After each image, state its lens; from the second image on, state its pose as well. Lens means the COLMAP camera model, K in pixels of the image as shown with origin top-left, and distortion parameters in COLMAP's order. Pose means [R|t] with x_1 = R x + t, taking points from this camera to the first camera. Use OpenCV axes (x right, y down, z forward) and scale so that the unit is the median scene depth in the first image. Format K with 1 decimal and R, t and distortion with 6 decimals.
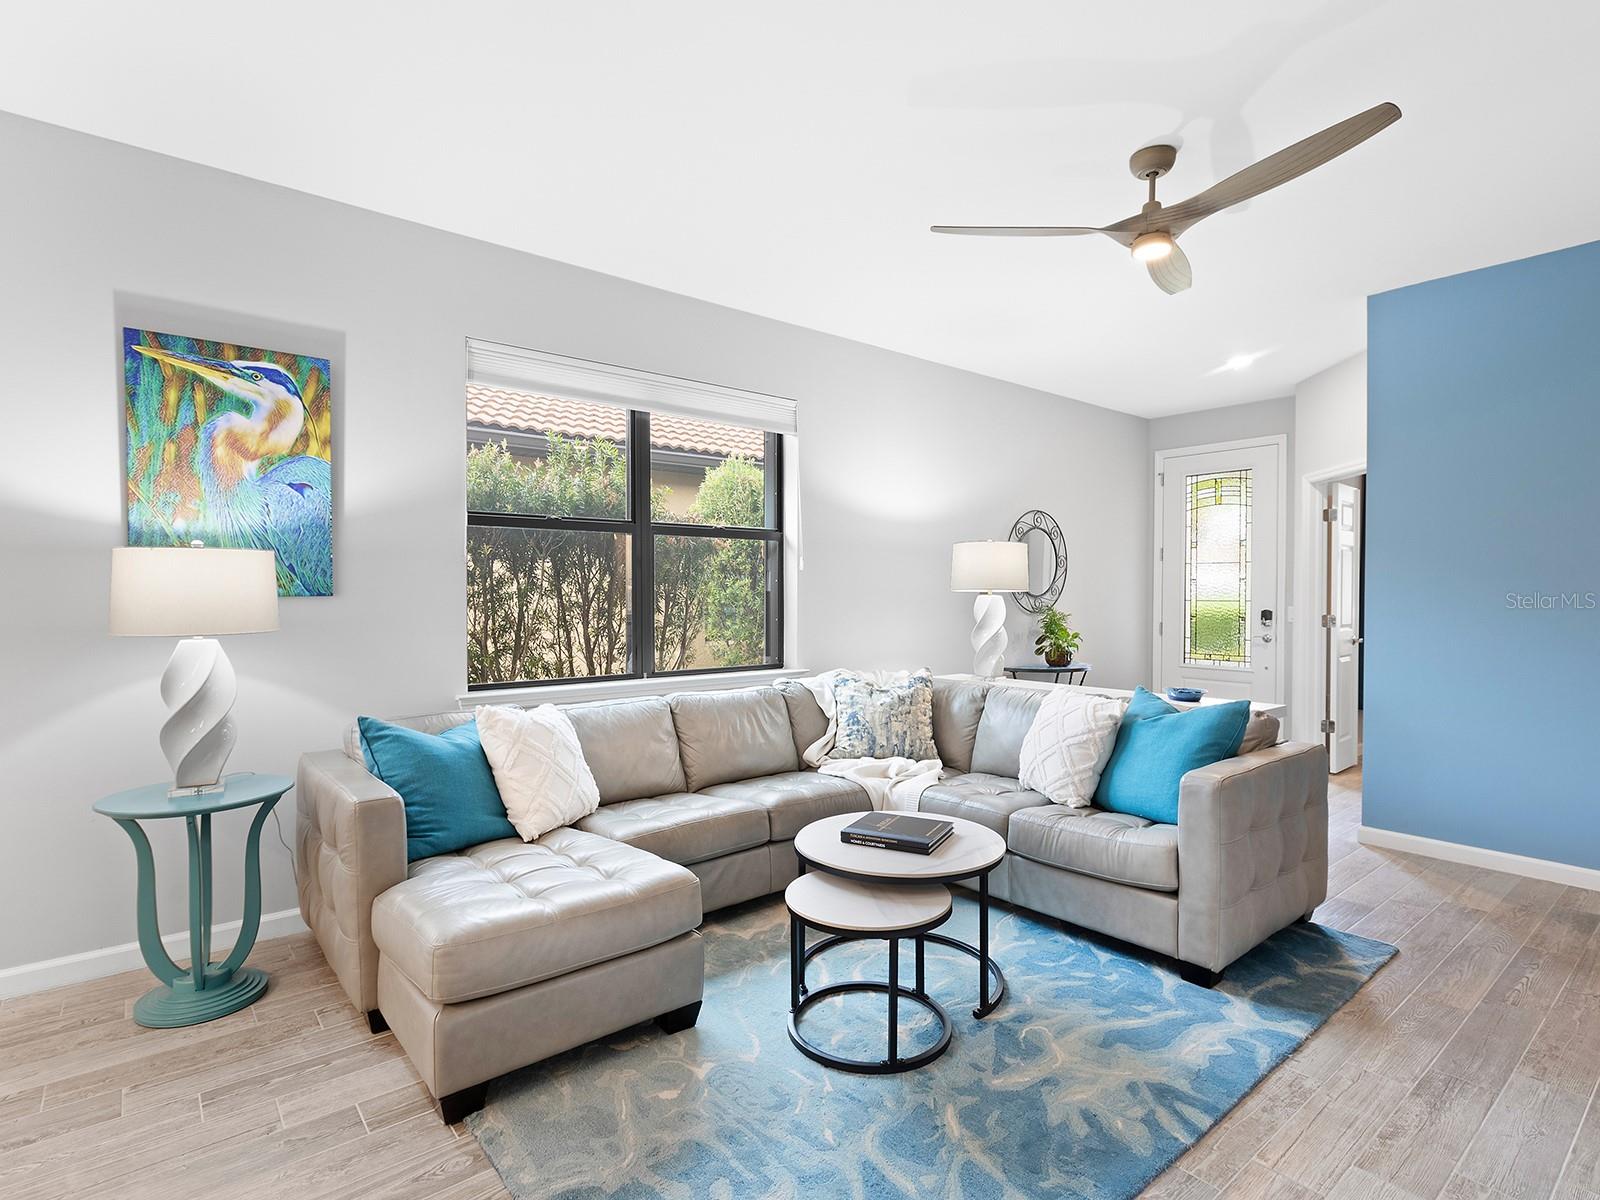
lens RADIAL K [[814.5, 0, 823.4], [0, 814.5, 607.6], [0, 0, 1]] dist [0.000753, 0.000011]
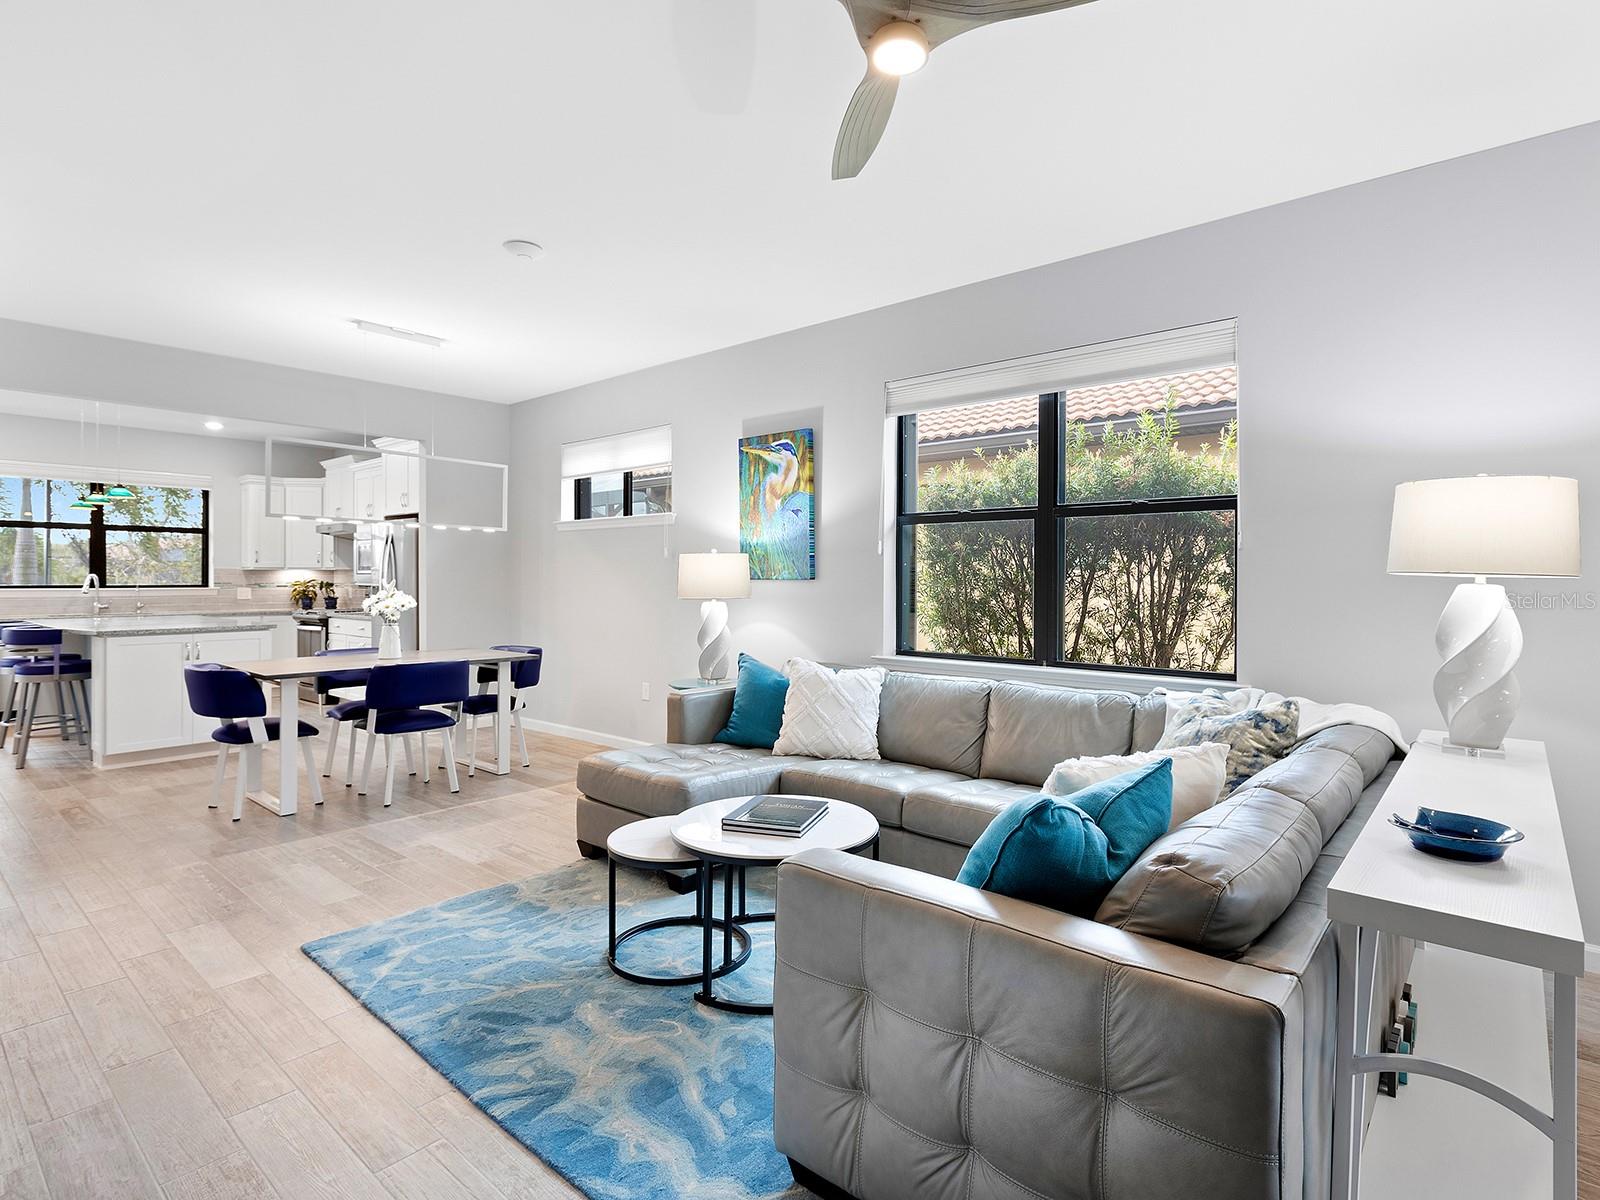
lens RADIAL K [[821.2, 0, 812.8], [0, 821.2, 589.4], [0, 0, 1]] dist [0.000168, -0.001397]
pose [[0.160506, 0.013235, -0.986946, 0.907928], [-0.022371, 0.999702, 0.009768, -0.010415], [0.986781, 0.020511, 0.160755, 0.728464]]
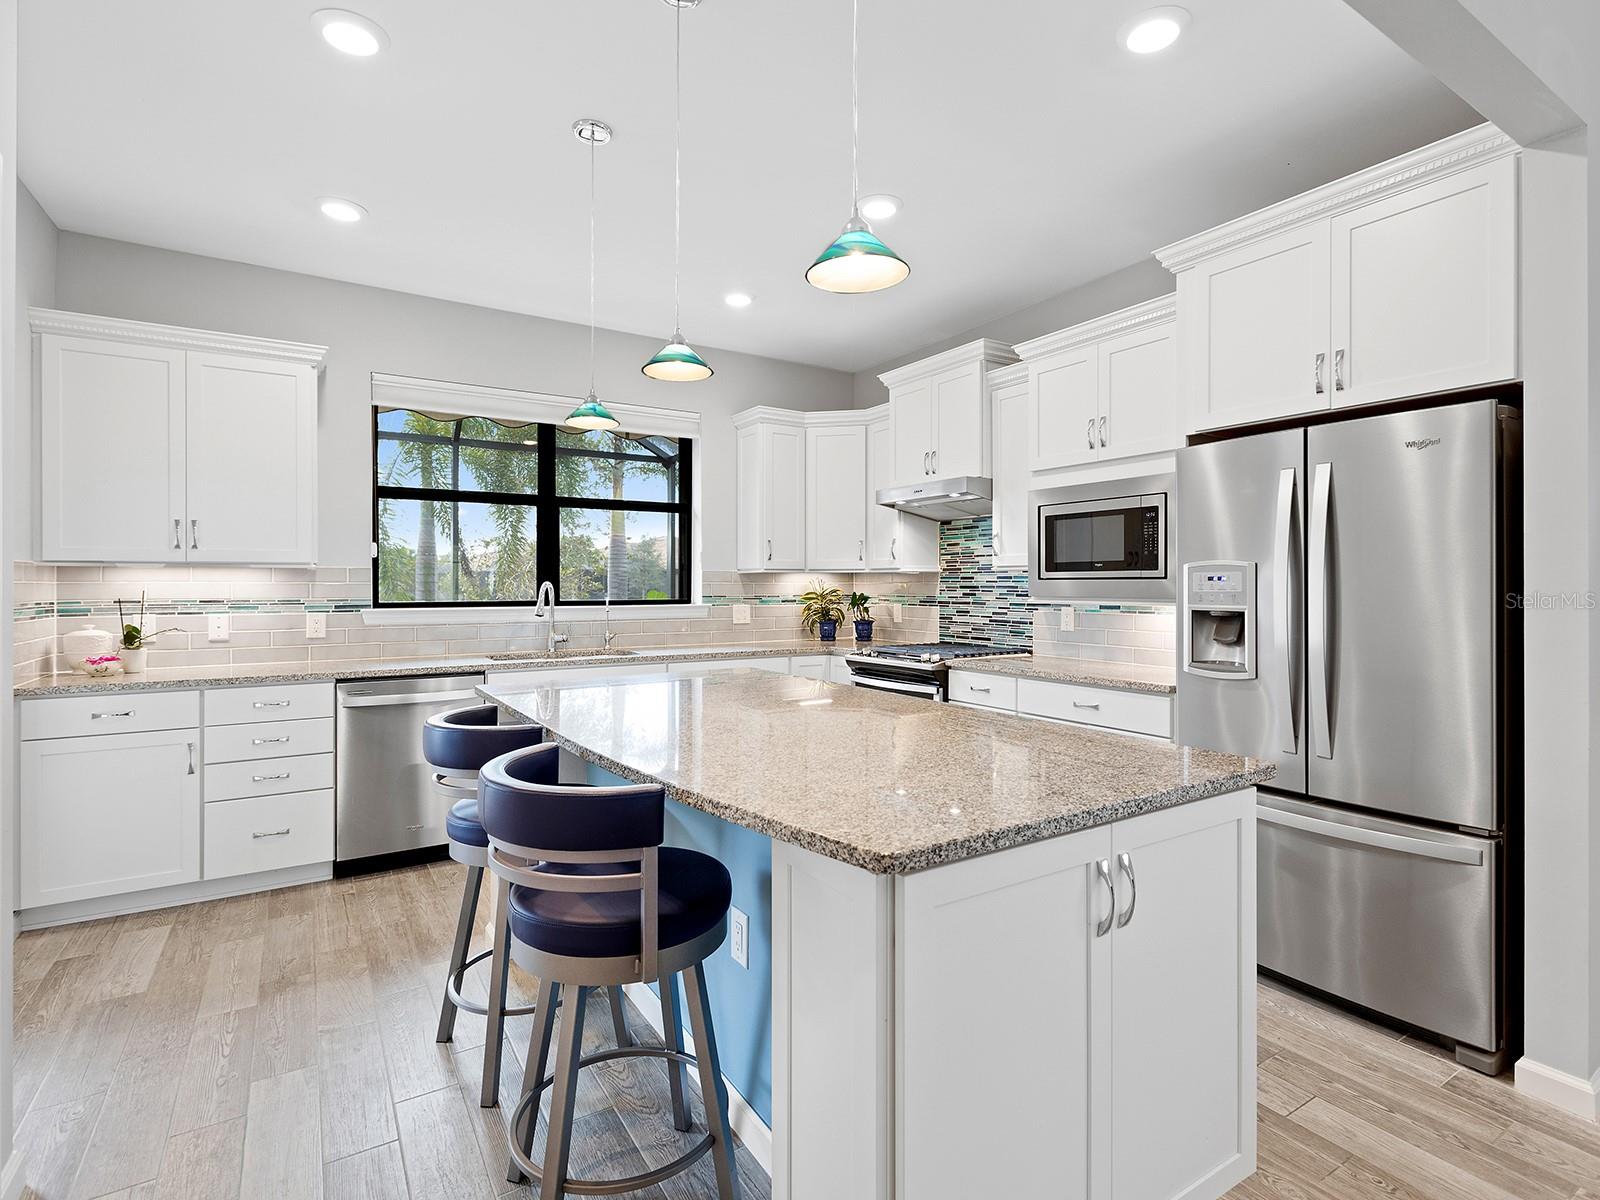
lens RADIAL K [[793.1, 0, 768.7], [0, 793.1, 579.3], [0, 0, 1]] dist [0.027878, -0.000216]
pose [[-0.156769, -0.005539, -0.987620, -0.629387], [-0.019767, 0.999802, -0.002470, 0.008131], [0.987437, 0.019135, -0.156847, -0.444814]]
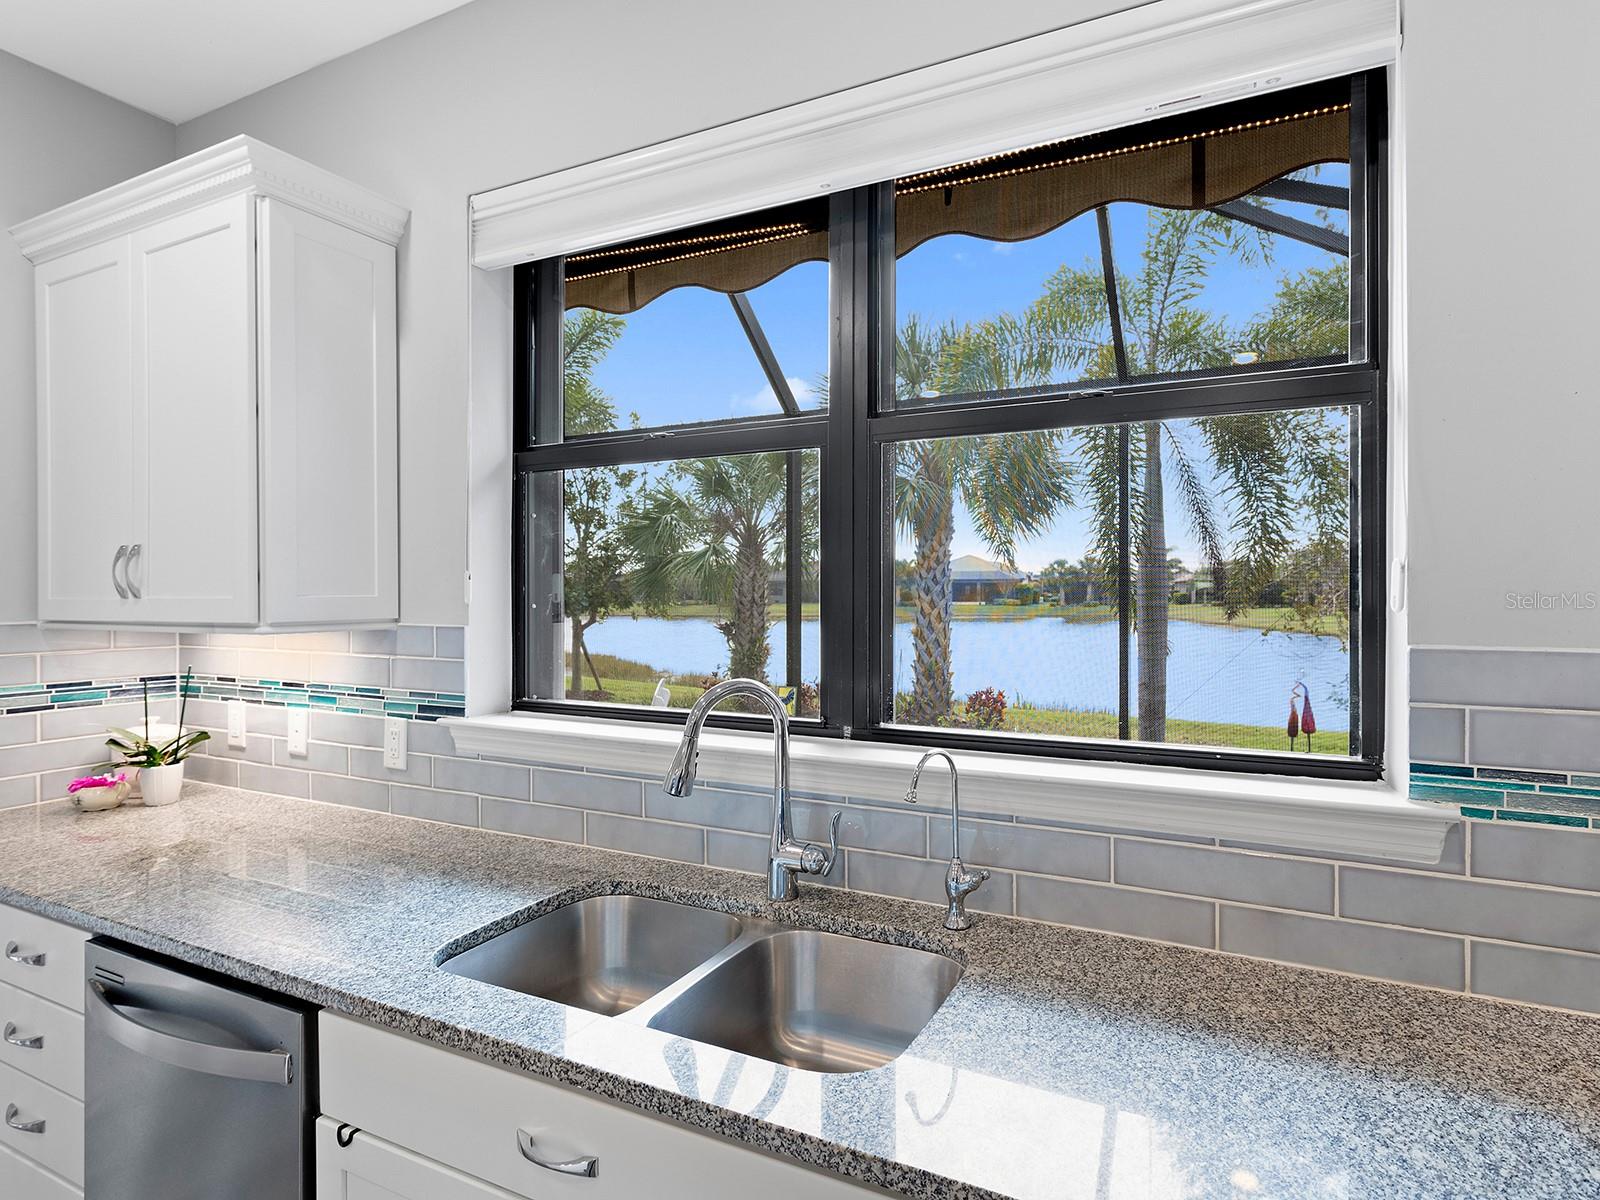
lens RADIAL K [[846.8, 0, 833.8], [0, 846.8, 596.0], [0, 0, 1]] dist [0.000826, -0.000271]
pose [[-0.915369, 0.005250, -0.402581, -1.790046], [-0.005667, 0.999648, 0.025920, -0.041088], [0.402576, 0.026008, -0.915017, -0.607017]]
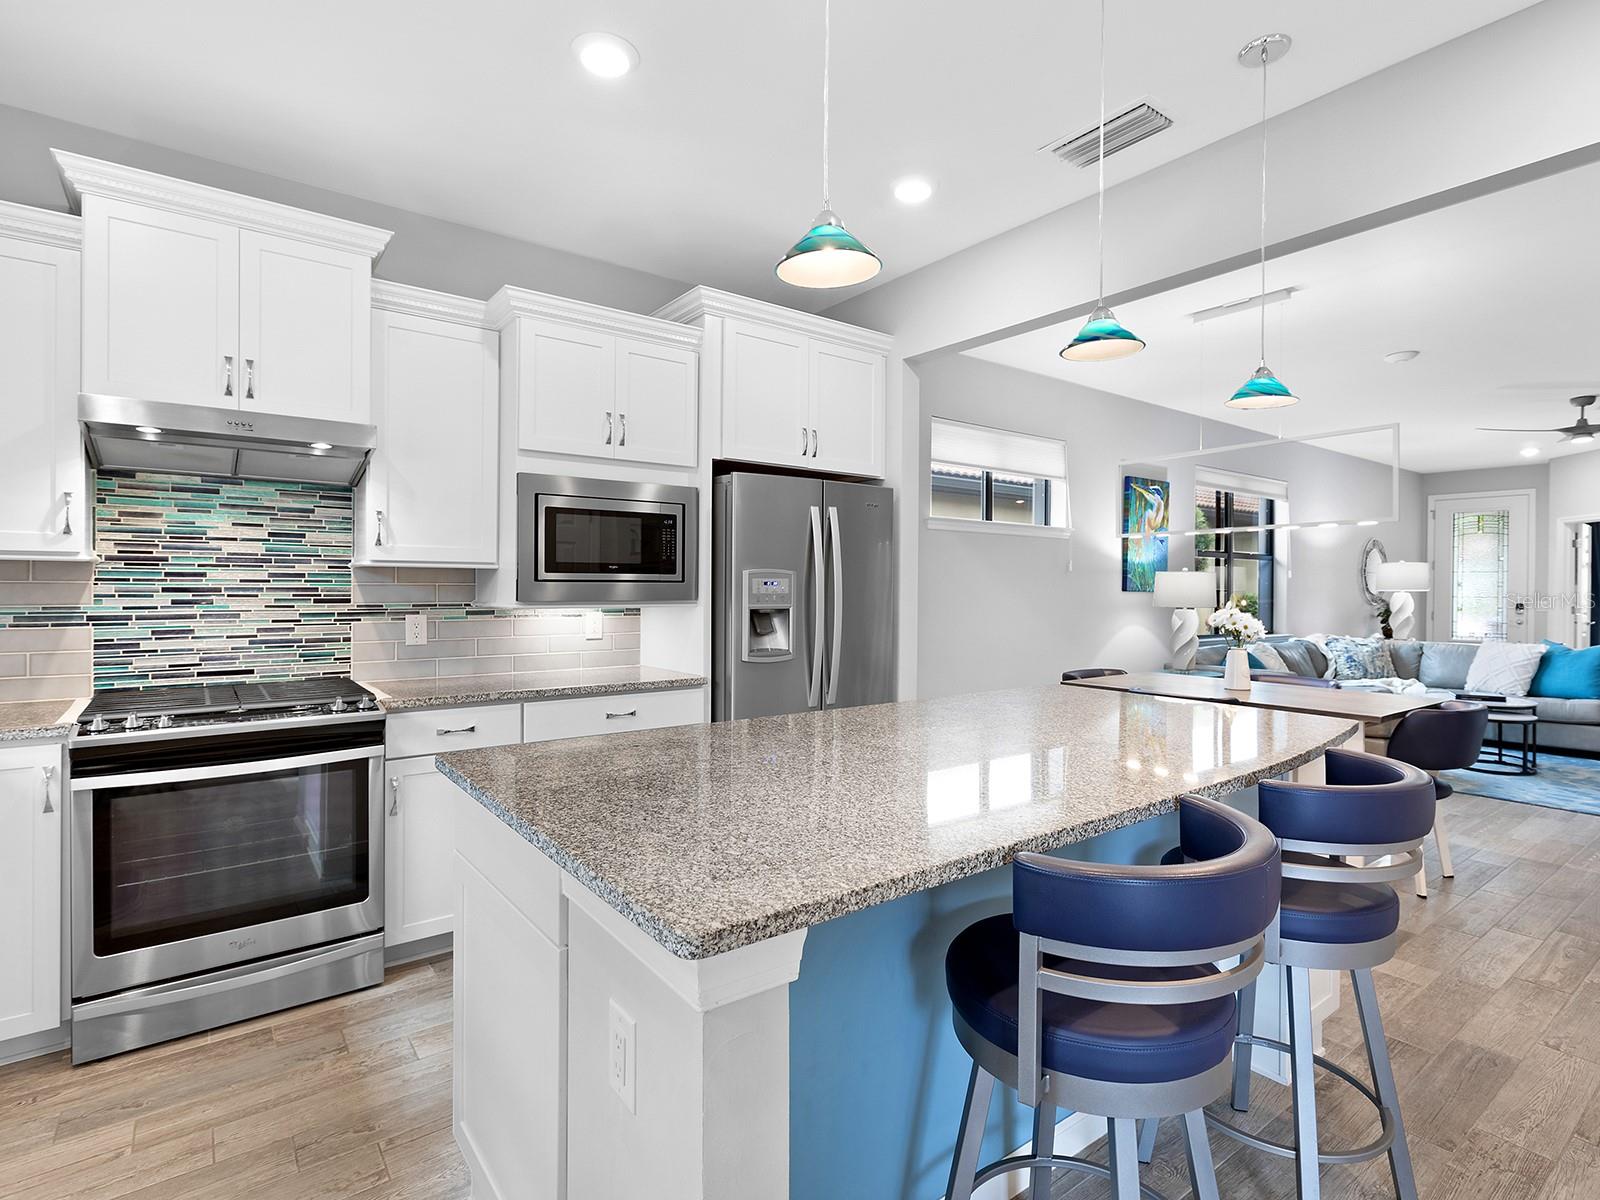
lens RADIAL K [[821.2, 0, 812.8], [0, 821.2, 589.4], [0, 0, 1]] dist [0.000168, -0.001397]
pose [[0.998978, 0.006059, -0.044790, -1.389019], [-0.006780, 0.999850, -0.015964, 0.020585], [0.044686, 0.016251, 0.998869, -1.159856]]
